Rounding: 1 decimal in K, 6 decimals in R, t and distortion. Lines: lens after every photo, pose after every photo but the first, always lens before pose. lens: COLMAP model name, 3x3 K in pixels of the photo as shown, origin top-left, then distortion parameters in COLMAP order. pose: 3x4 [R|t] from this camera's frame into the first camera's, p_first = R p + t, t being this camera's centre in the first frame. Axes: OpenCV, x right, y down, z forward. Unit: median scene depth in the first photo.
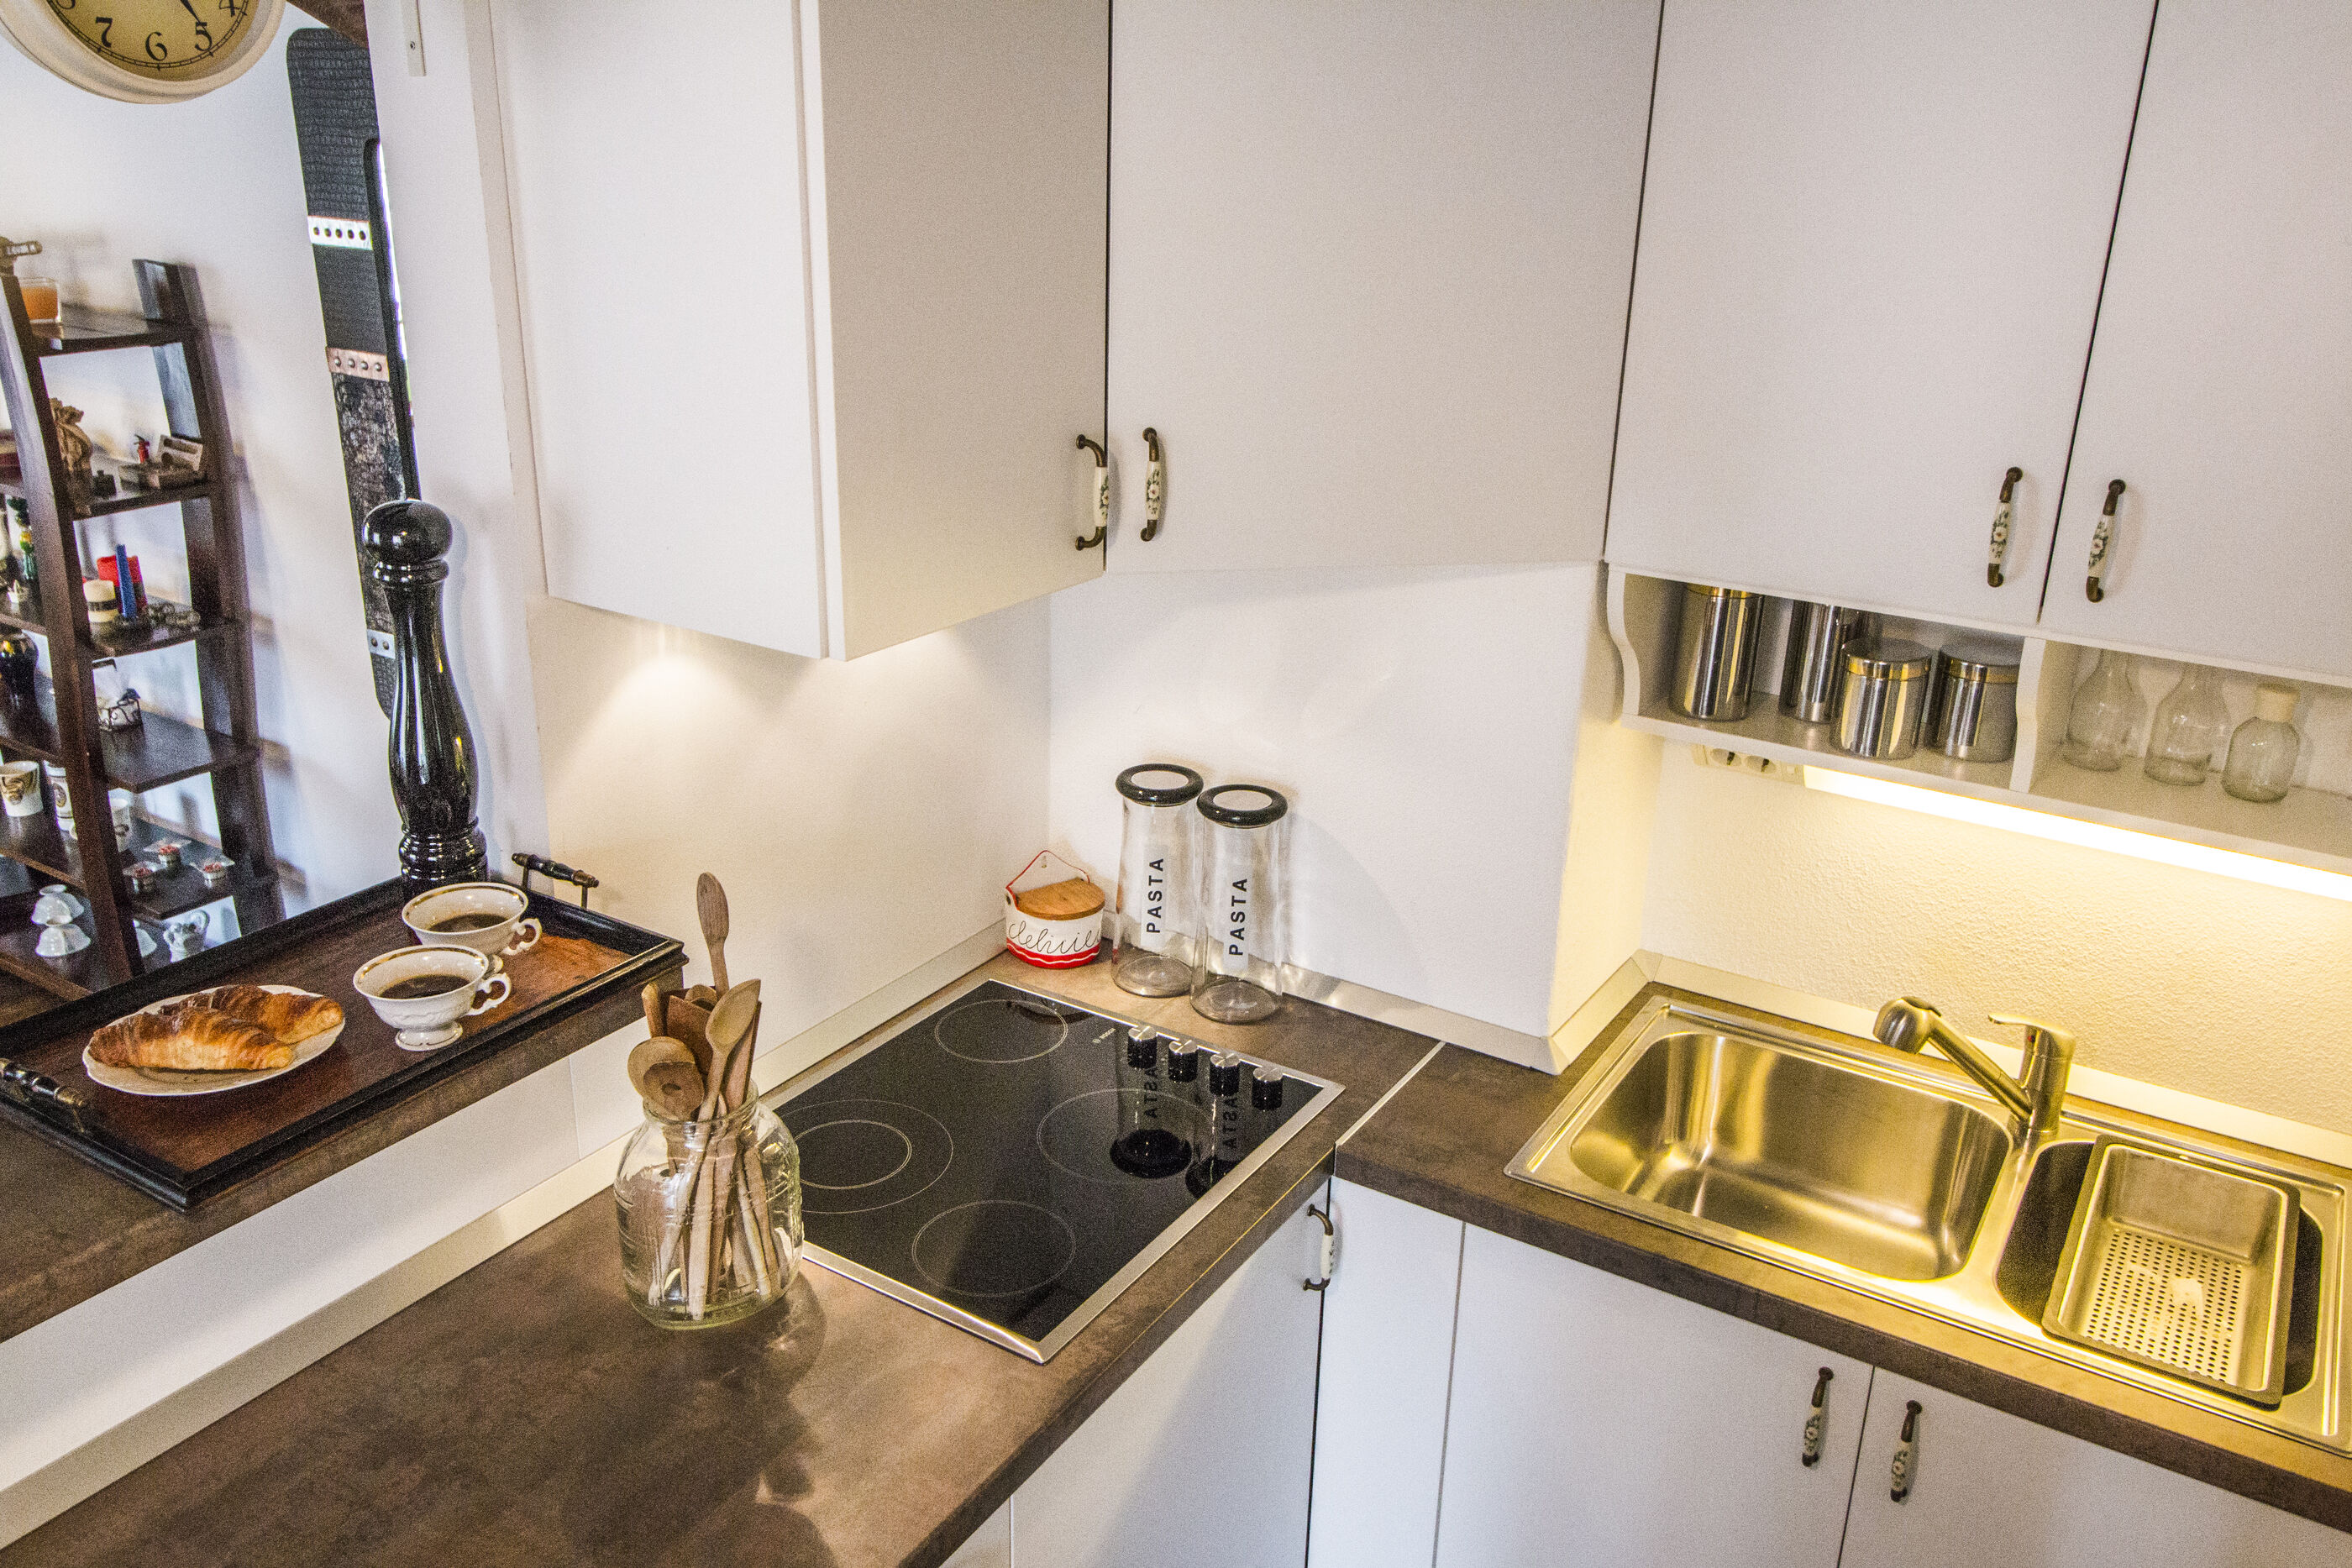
lens RADIAL K [[1840.2, 0, 1164.7], [0, 1840.2, 785.4], [0, 0, 1]] dist [0.006334, 0.004932]
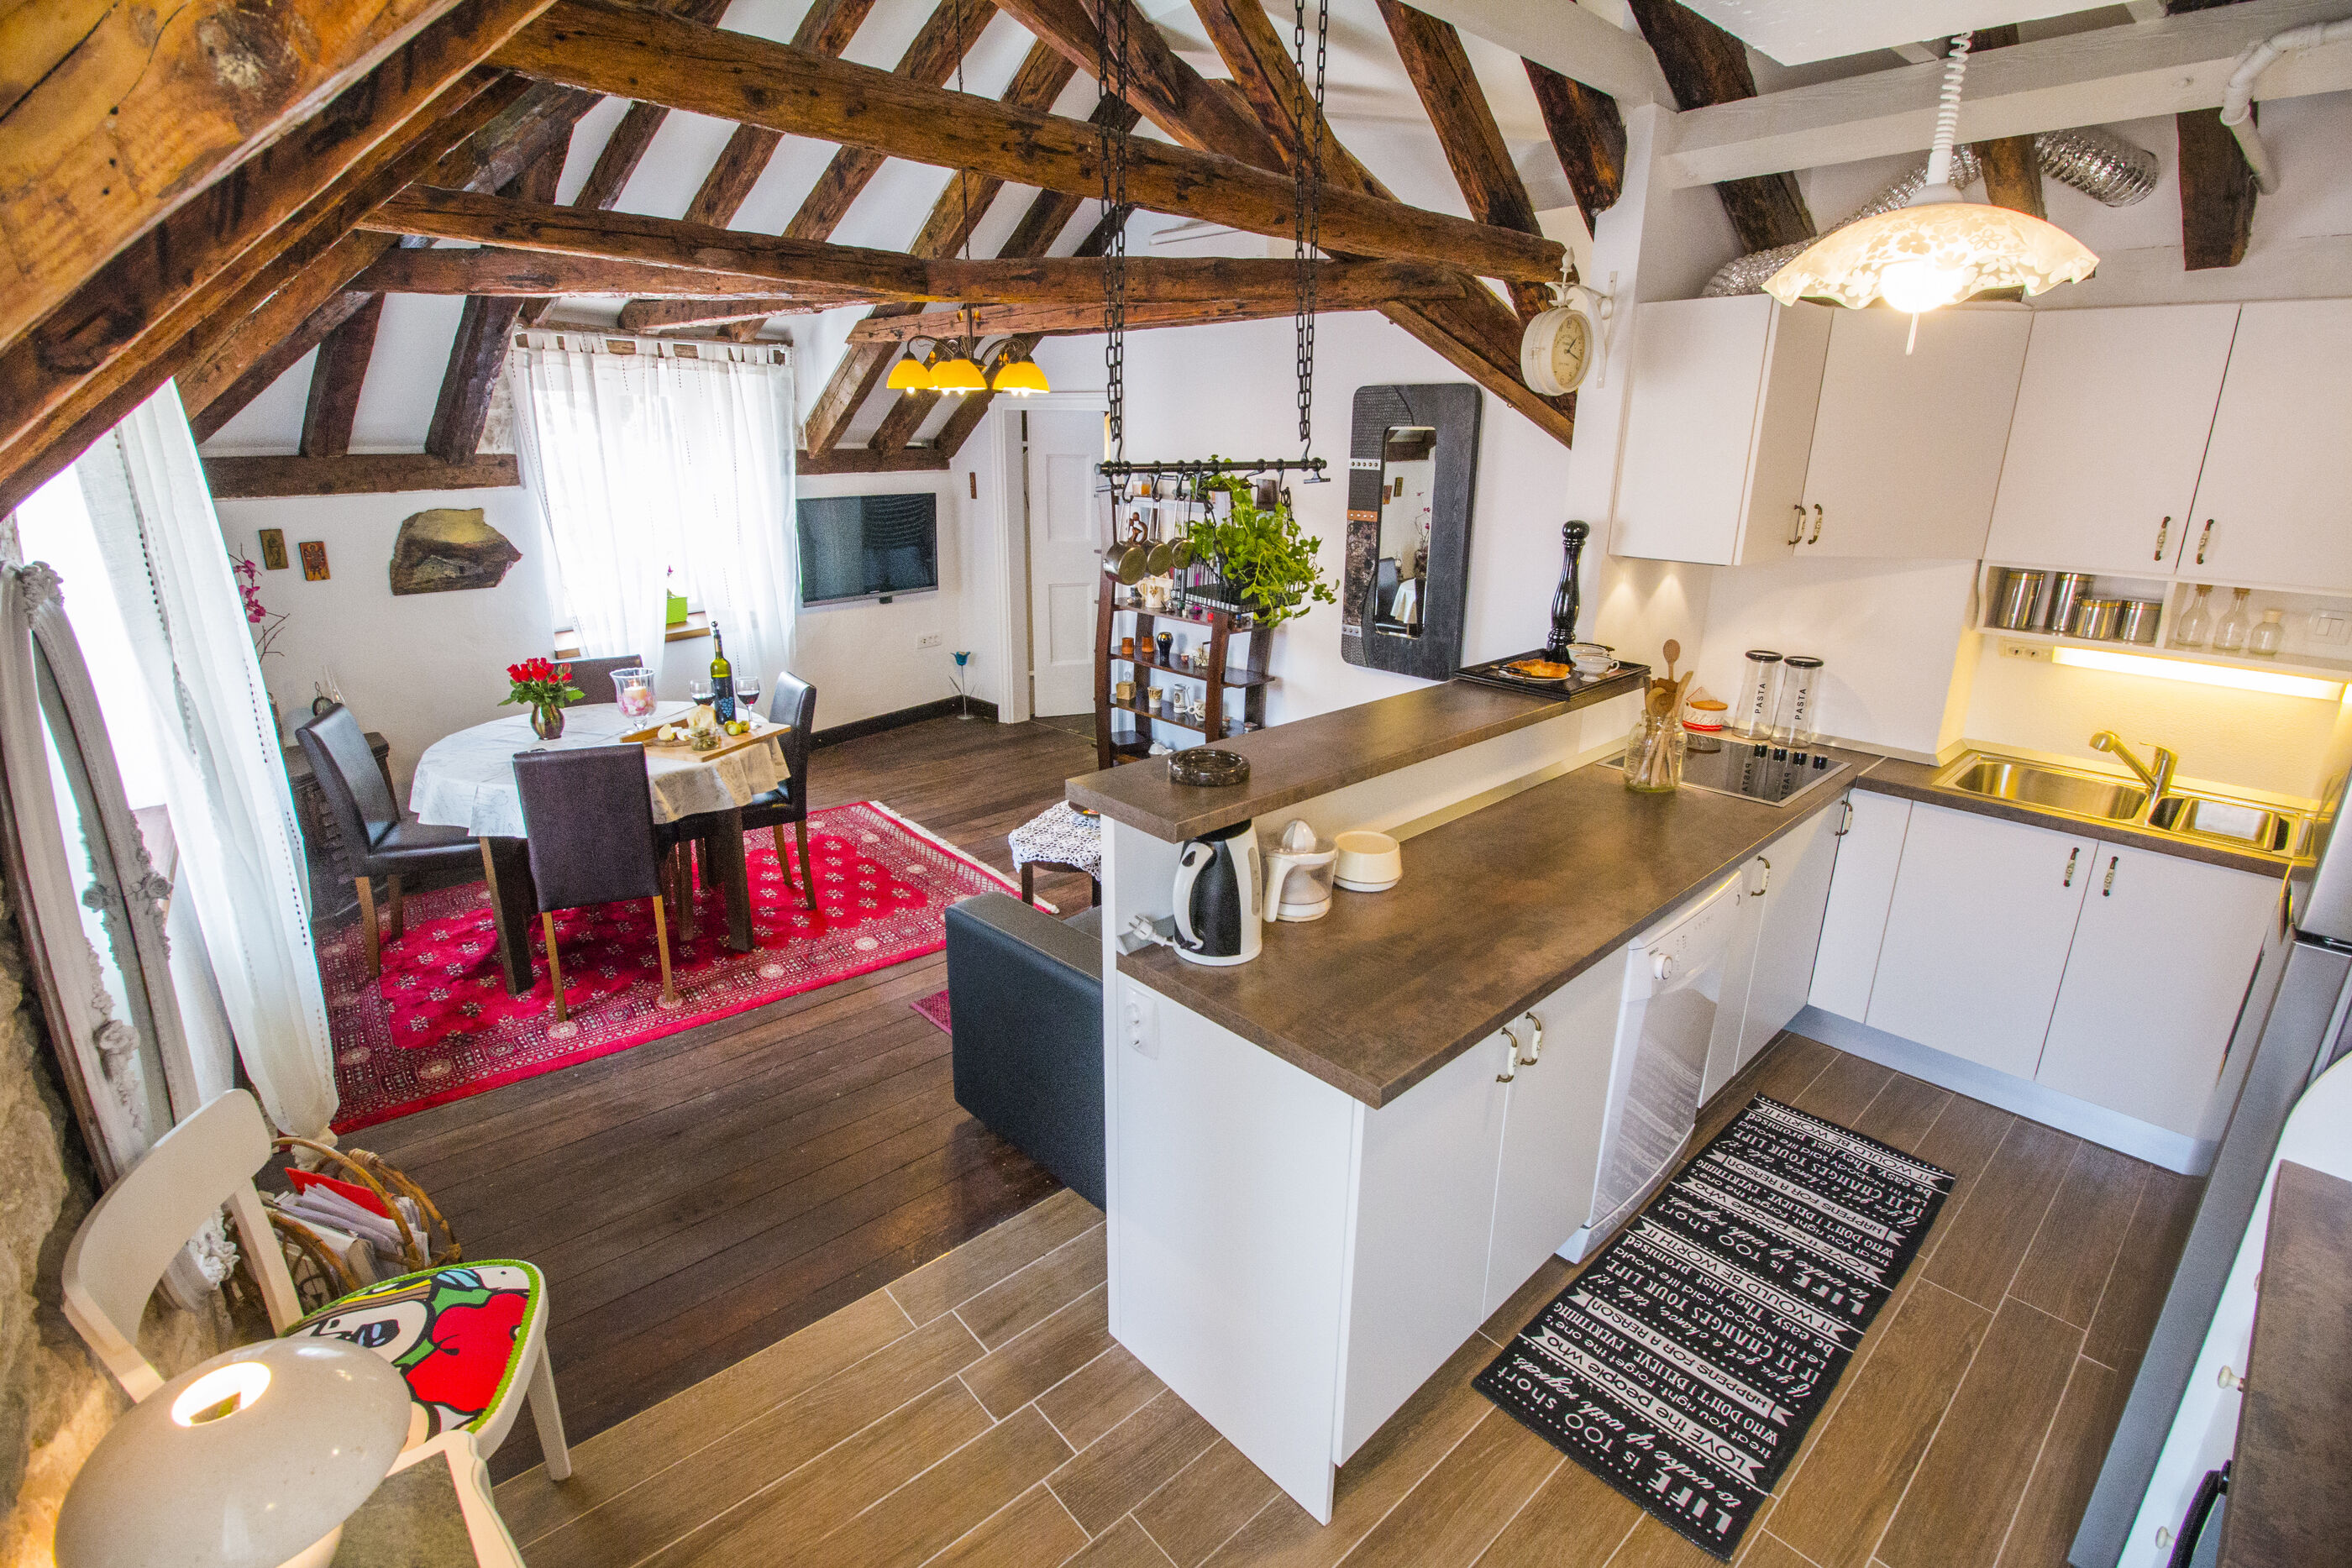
lens RADIAL K [[1077.8, 0, 1182.0], [0, 1077.8, 762.0], [0, 0, 1]] dist [-0.006592, -0.007824]
pose [[0.968057, 0.060594, -0.243298, -0.470773], [-0.076343, 0.995518, -0.055825, 0.332071], [0.238824, 0.072616, 0.968344, -0.738317]]
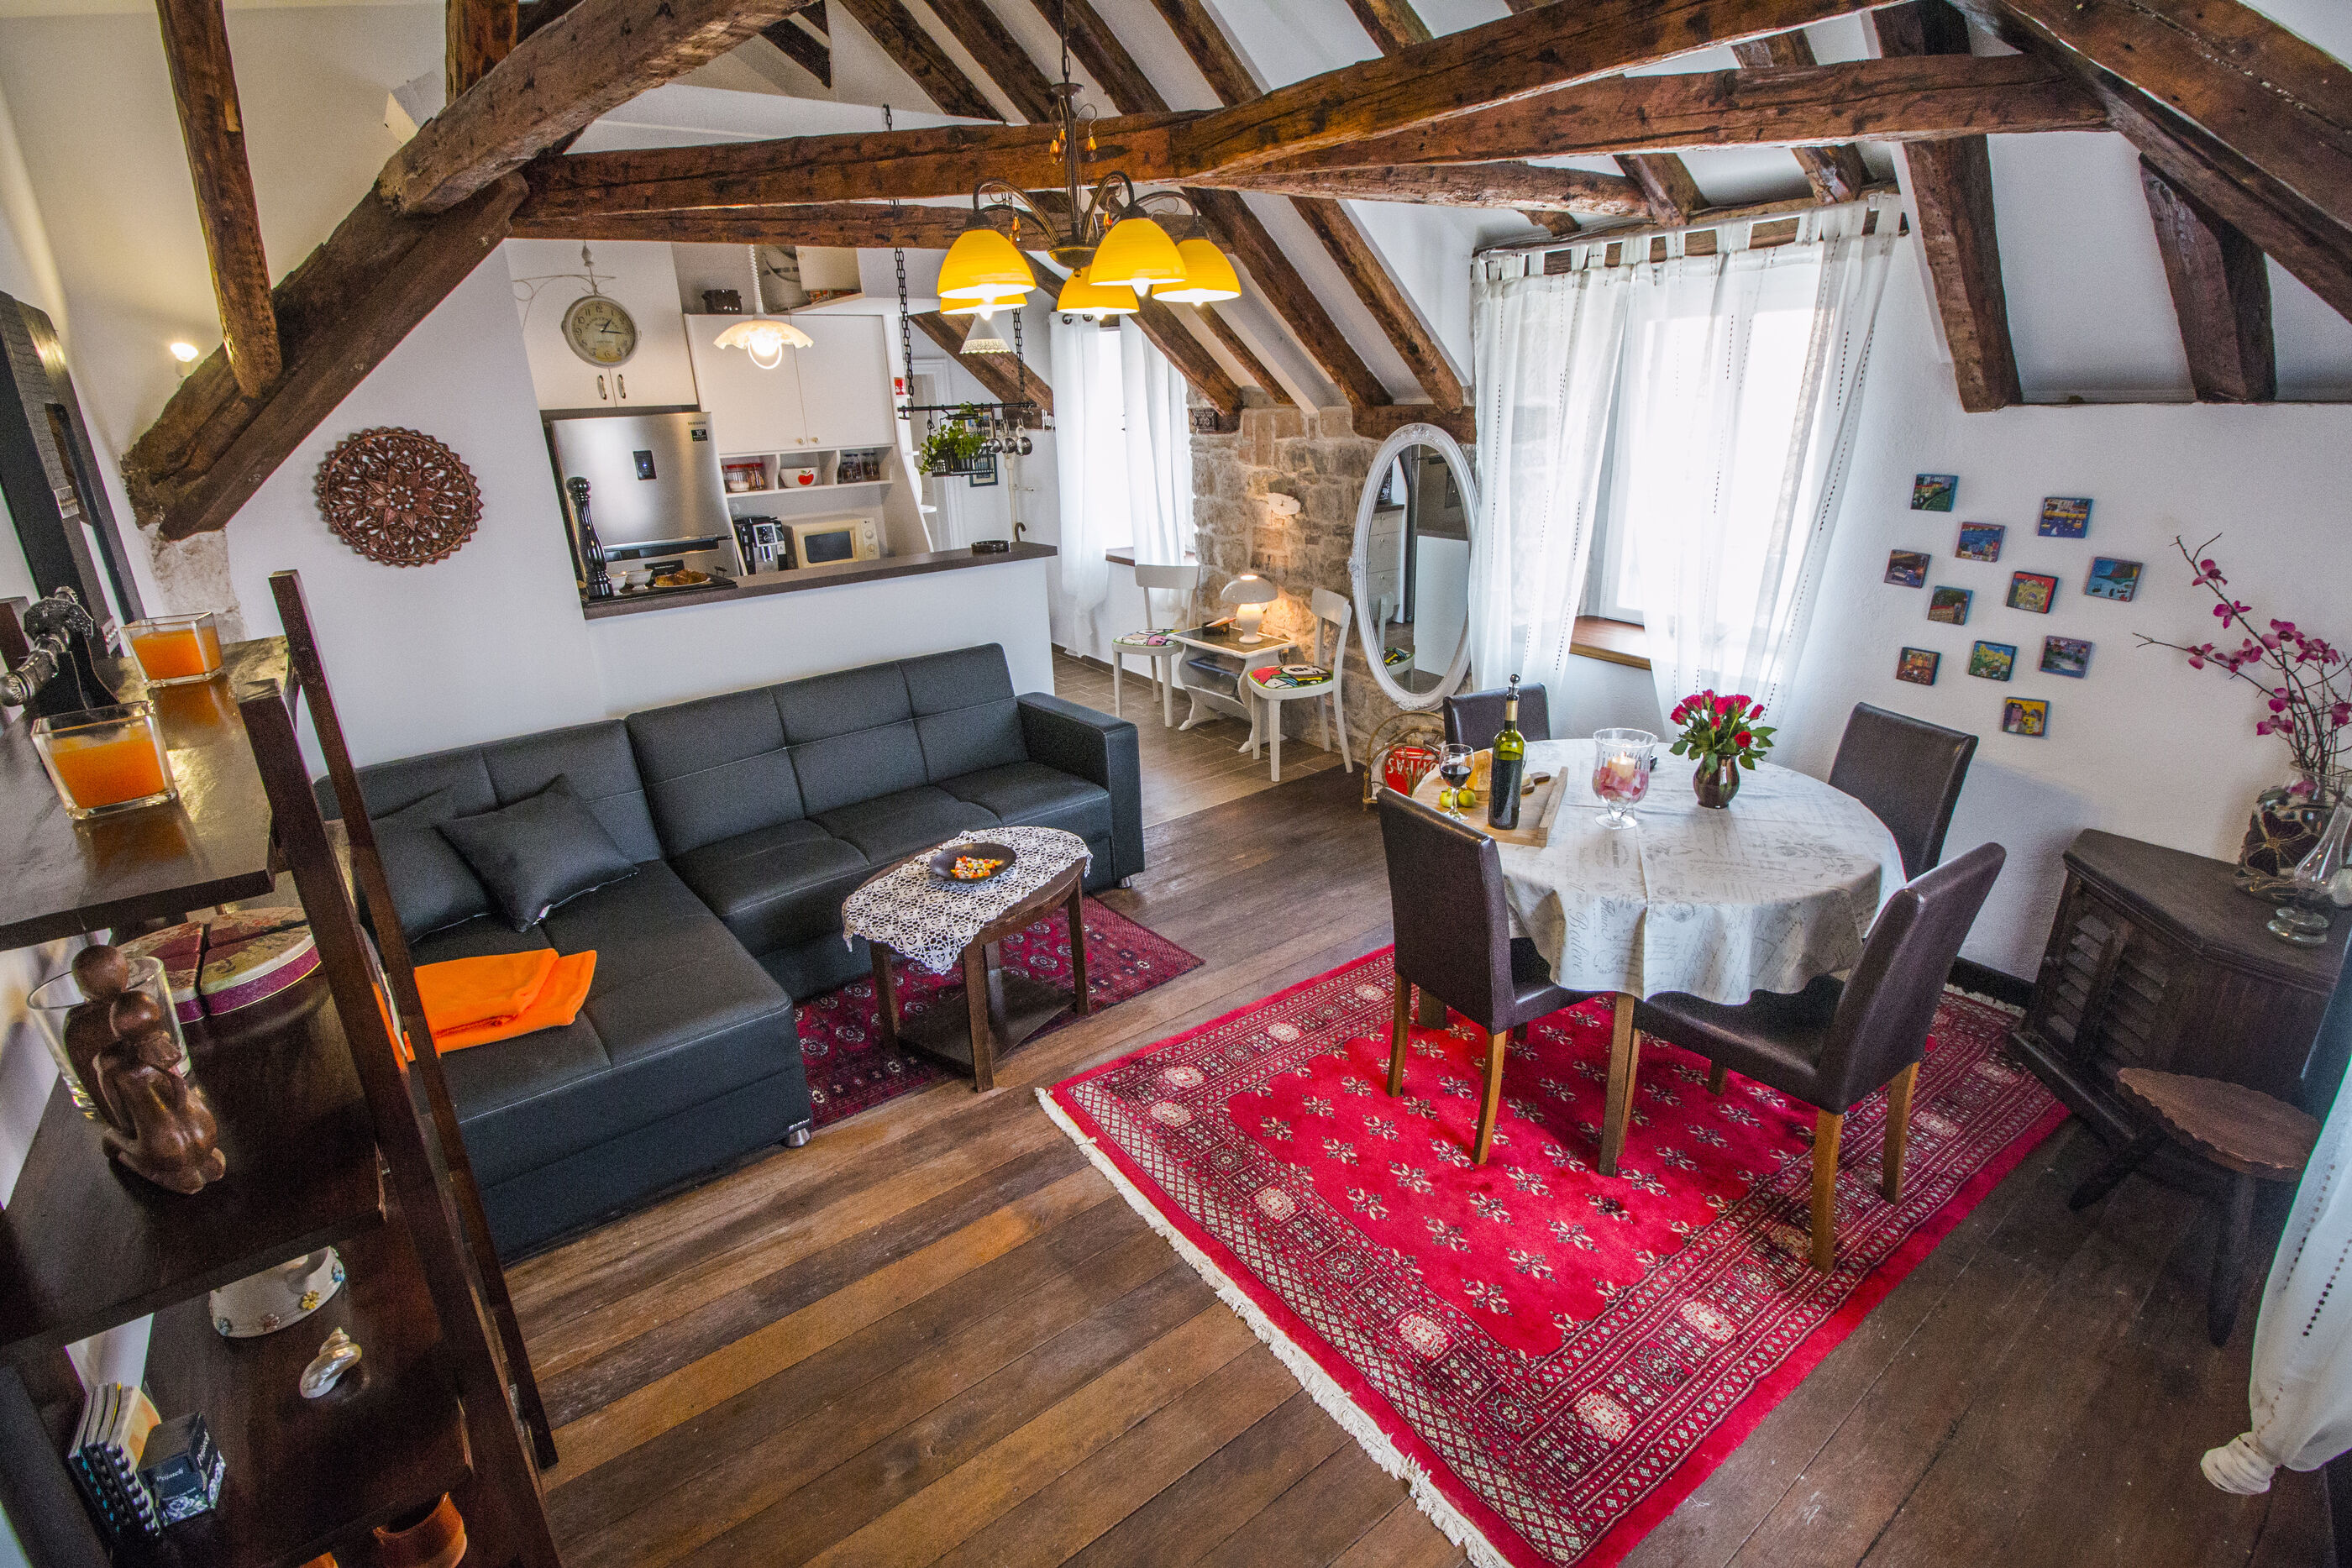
lens RADIAL K [[1077.8, 0, 1184.0], [0, 1077.8, 768.9], [0, 0, 1]] dist [-0.006592, -0.007824]
pose [[-0.943312, -0.101974, 0.315855, -1.826539], [0.127294, 0.767713, 0.628023, -0.717340], [-0.306528, 0.632628, -0.711212, 2.008009]]
